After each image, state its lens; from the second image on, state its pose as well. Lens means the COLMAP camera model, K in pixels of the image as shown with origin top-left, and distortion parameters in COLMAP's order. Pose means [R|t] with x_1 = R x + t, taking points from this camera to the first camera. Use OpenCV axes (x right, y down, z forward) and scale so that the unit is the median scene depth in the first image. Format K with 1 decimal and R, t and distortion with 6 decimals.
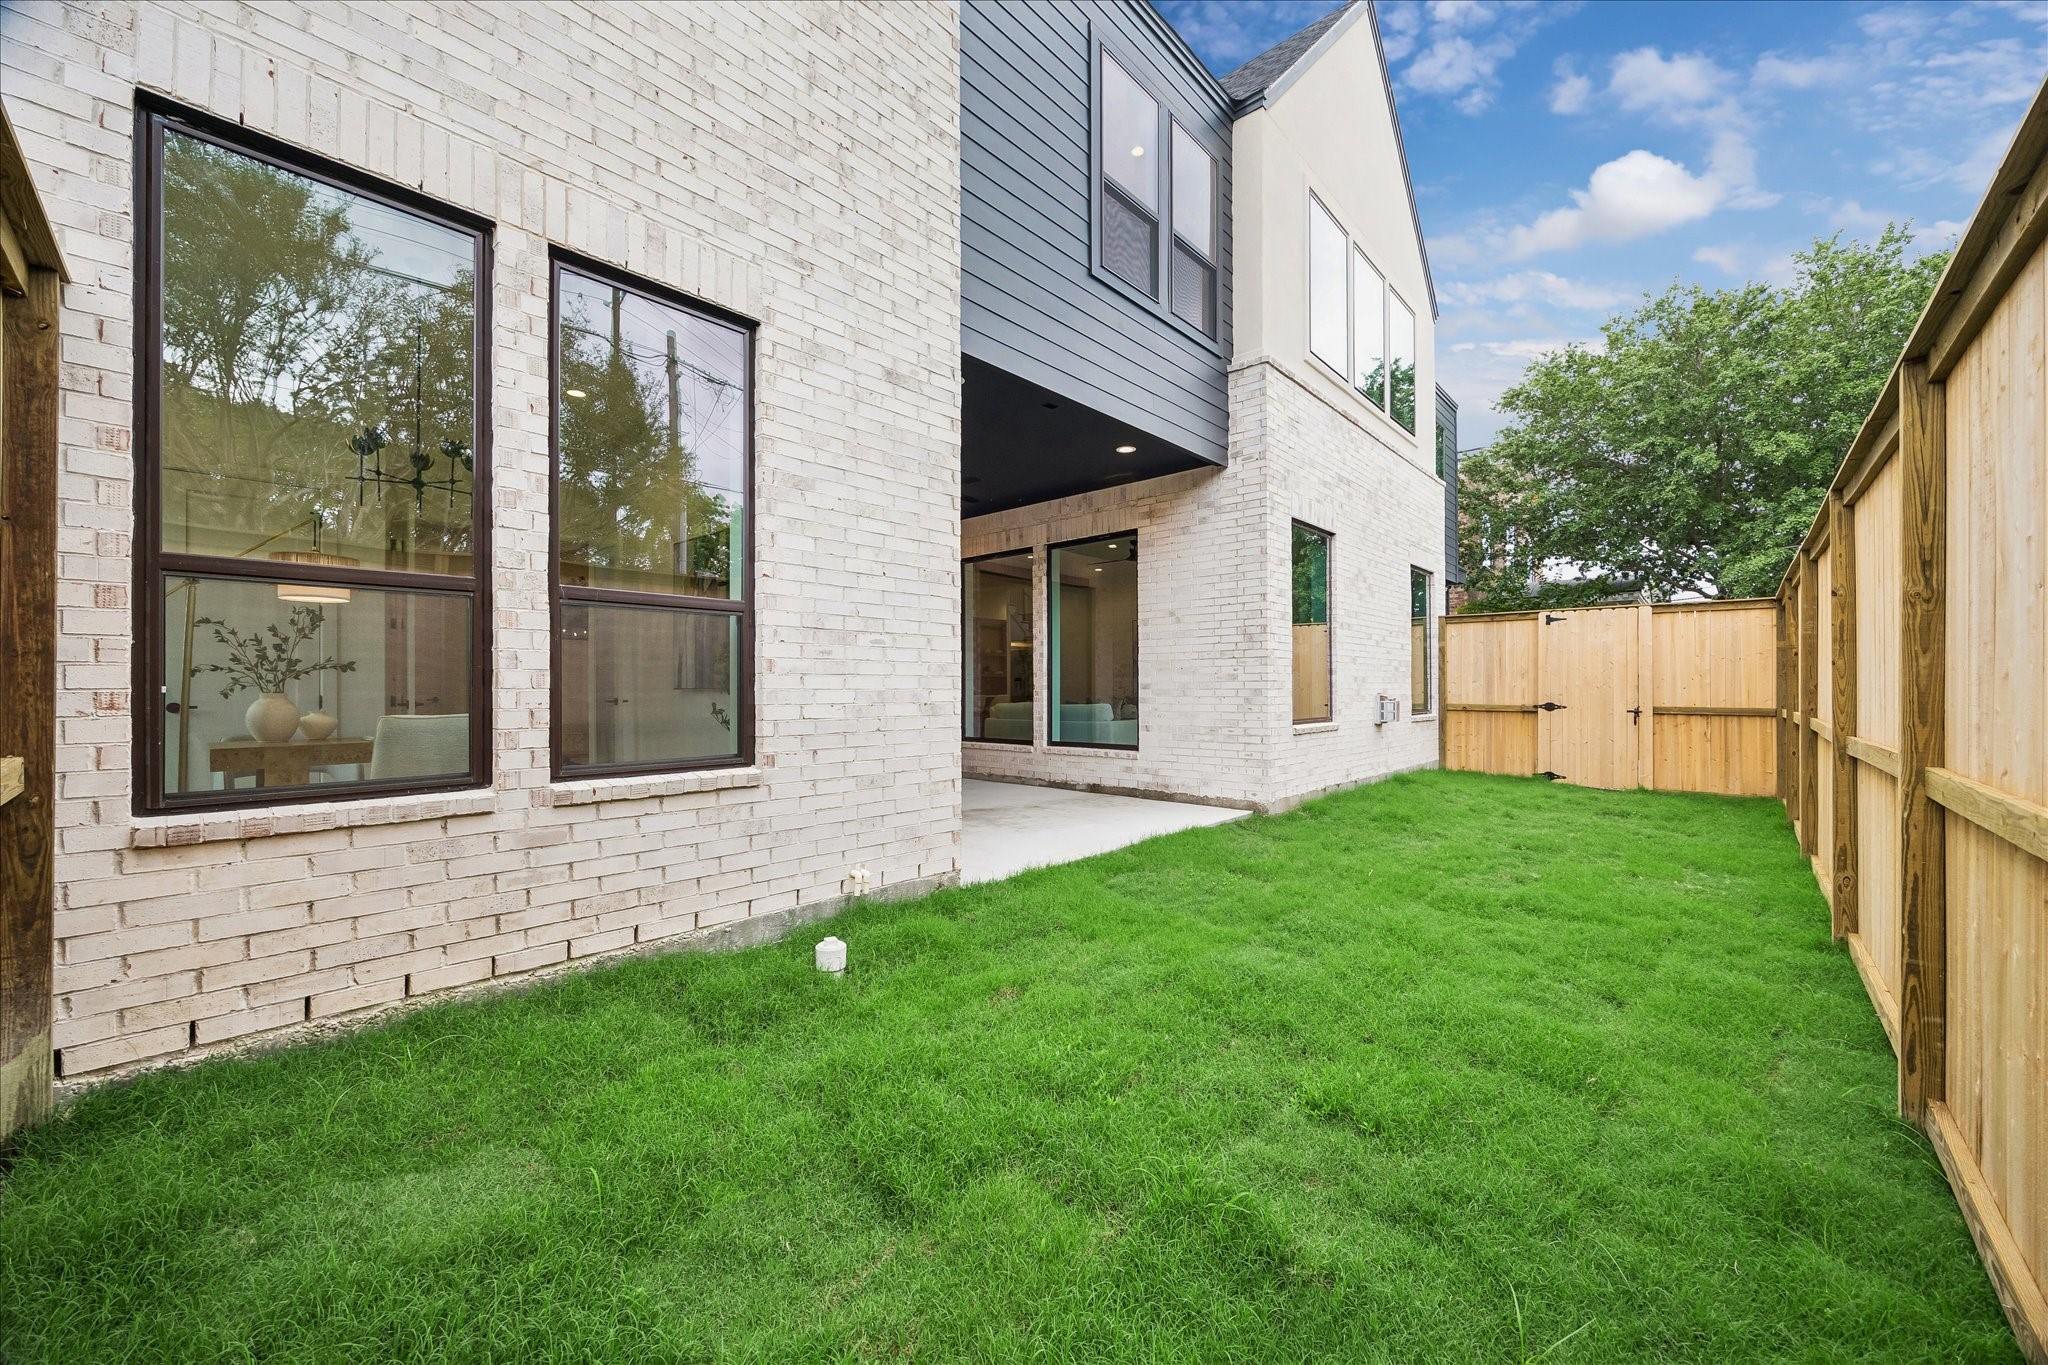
lens RADIAL K [[778.7, 0, 1021.4], [0, 778.7, 687.0], [0, 0, 1]] dist [-0.002028, -0.001392]
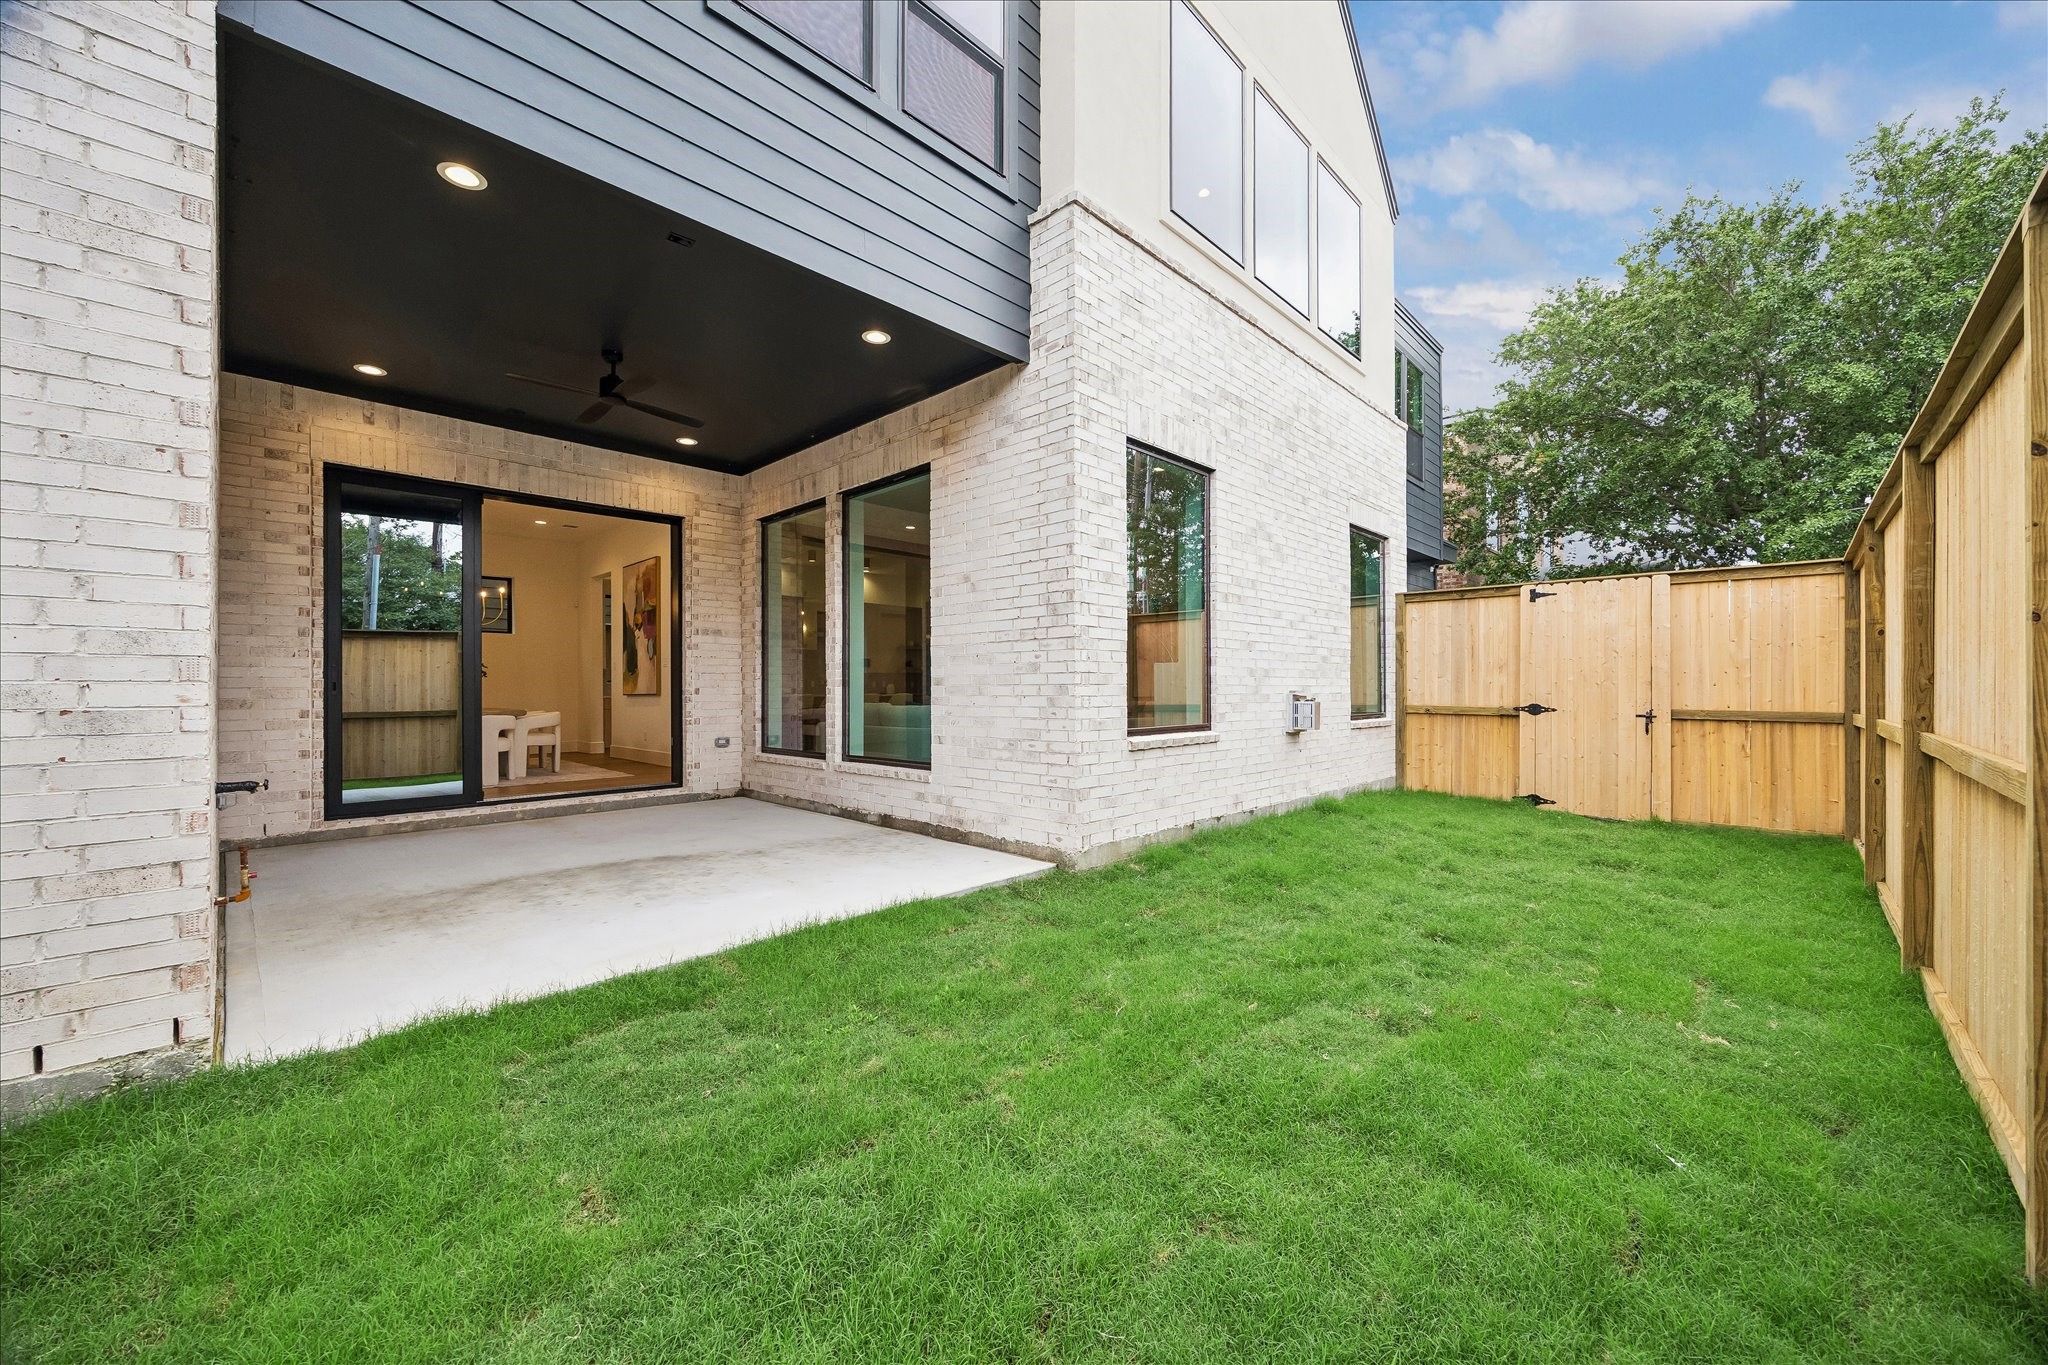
lens RADIAL K [[778.7, 0, 1025.8], [0, 778.7, 684.6], [0, 0, 1]] dist [-0.002028, -0.001392]
pose [[0.999571, 0.000023, -0.029274, 0.234246], [-0.000061, 0.999999, -0.001304, 0.002762], [0.029274, 0.001305, 0.999571, 0.257647]]
